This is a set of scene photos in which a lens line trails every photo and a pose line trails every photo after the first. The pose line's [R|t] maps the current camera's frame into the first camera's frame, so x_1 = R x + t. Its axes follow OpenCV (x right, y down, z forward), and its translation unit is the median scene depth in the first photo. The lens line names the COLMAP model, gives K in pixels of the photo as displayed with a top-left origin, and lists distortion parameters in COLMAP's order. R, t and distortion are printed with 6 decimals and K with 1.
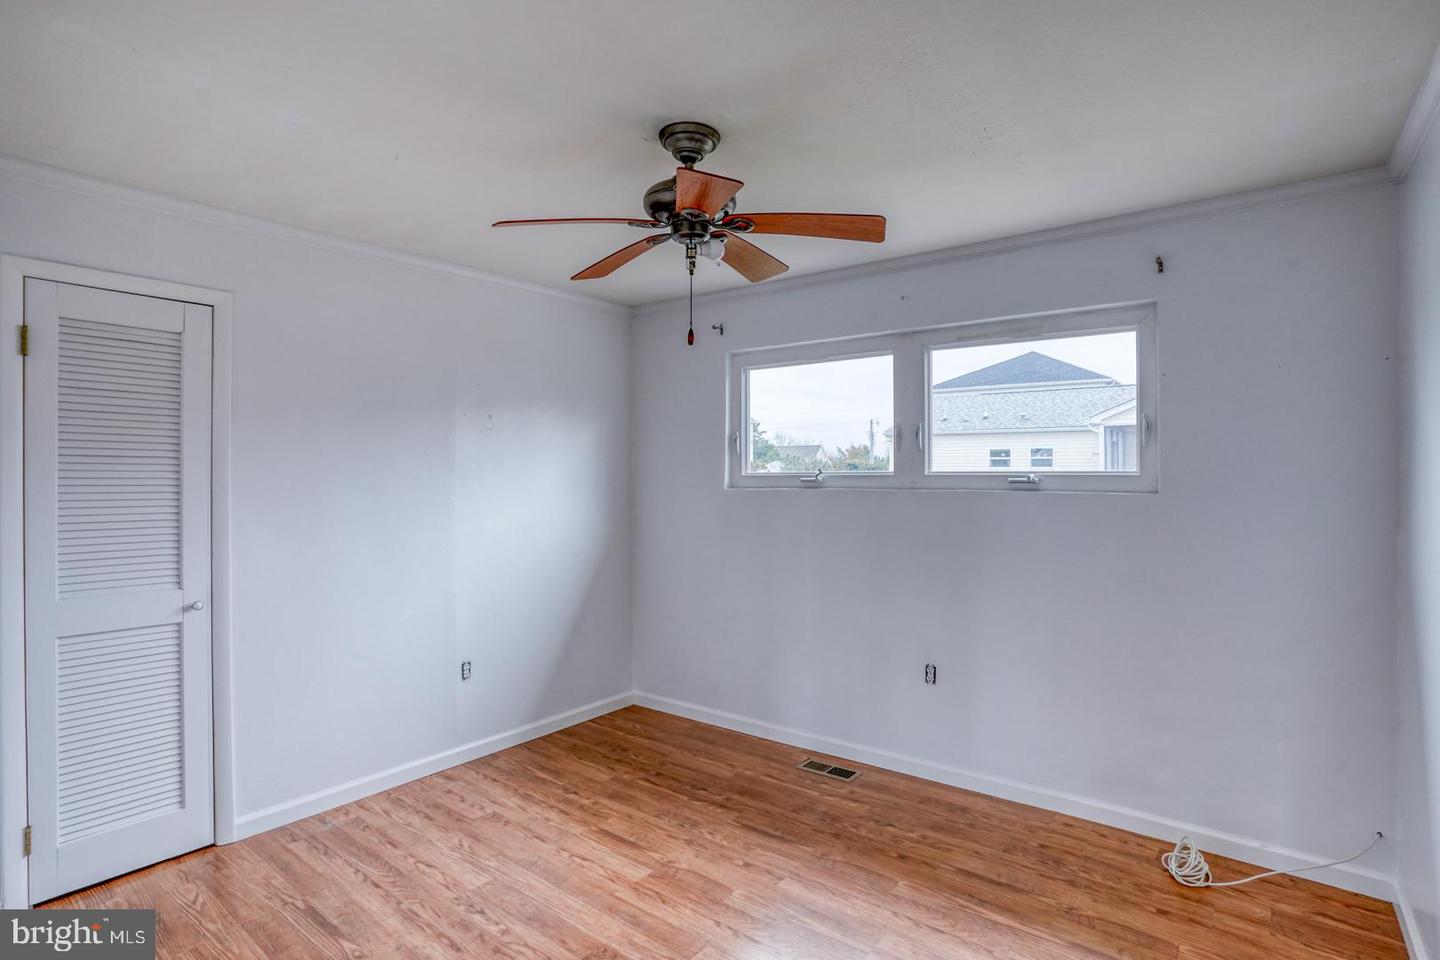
lens RADIAL K [[739.2, 0, 707.1], [0, 739.2, 474.0], [0, 0, 1]] dist [-0.085374, 0.039240]
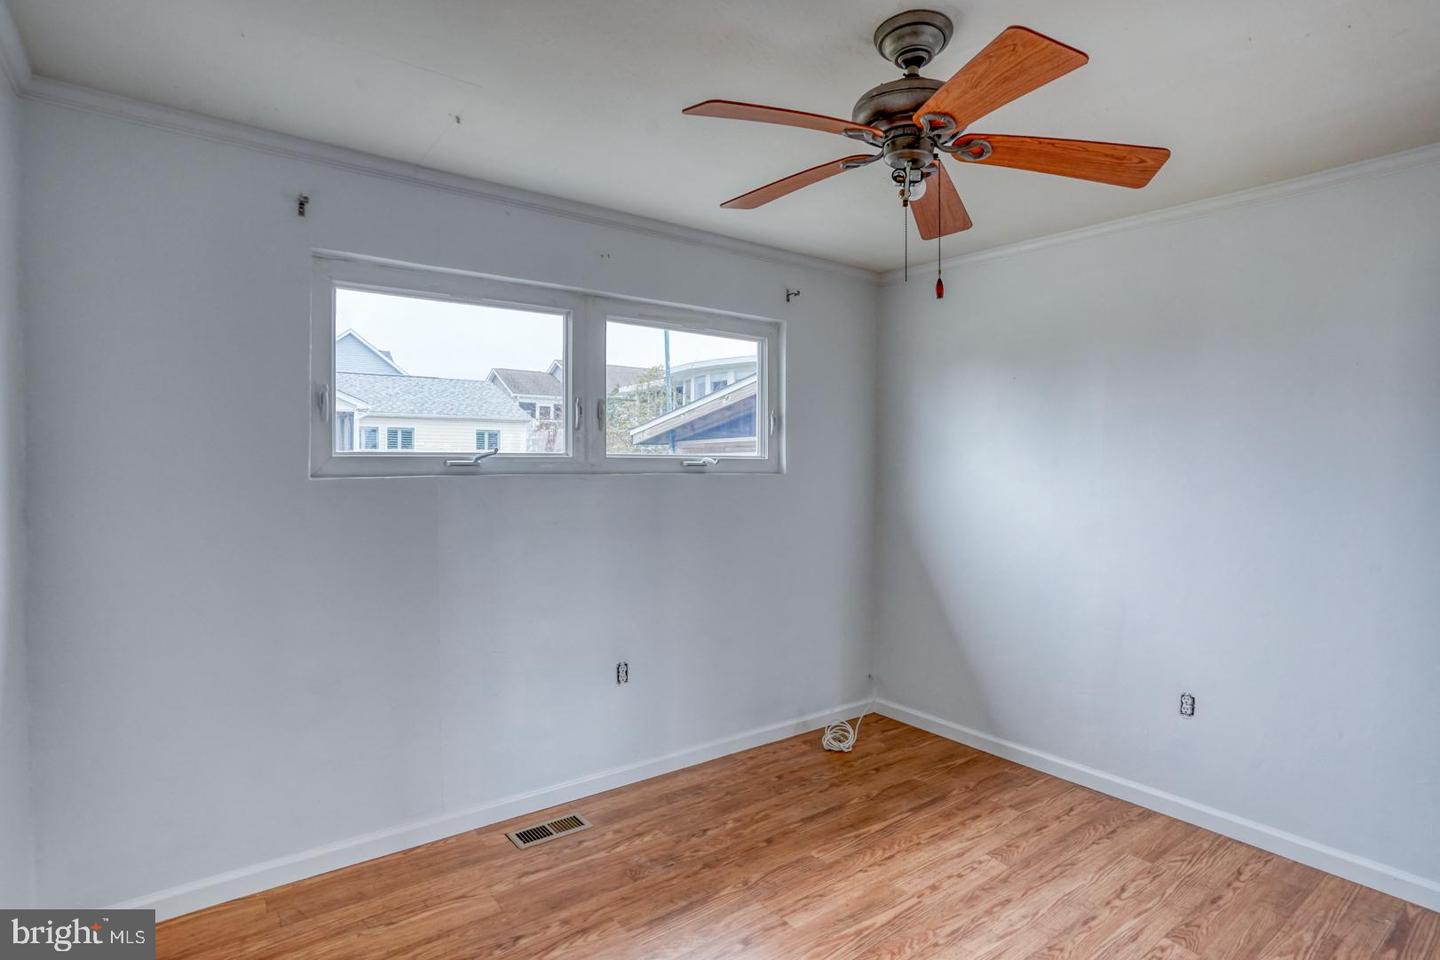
lens RADIAL K [[763.0, 0, 659.1], [0, 763.0, 475.9], [0, 0, 1]] dist [-0.106945, 0.076651]
pose [[0.246306, -0.017592, 0.969032, -0.623706], [-0.007920, 0.999765, 0.020163, 0.004541], [-0.969160, -0.012641, 0.246109, 0.738350]]
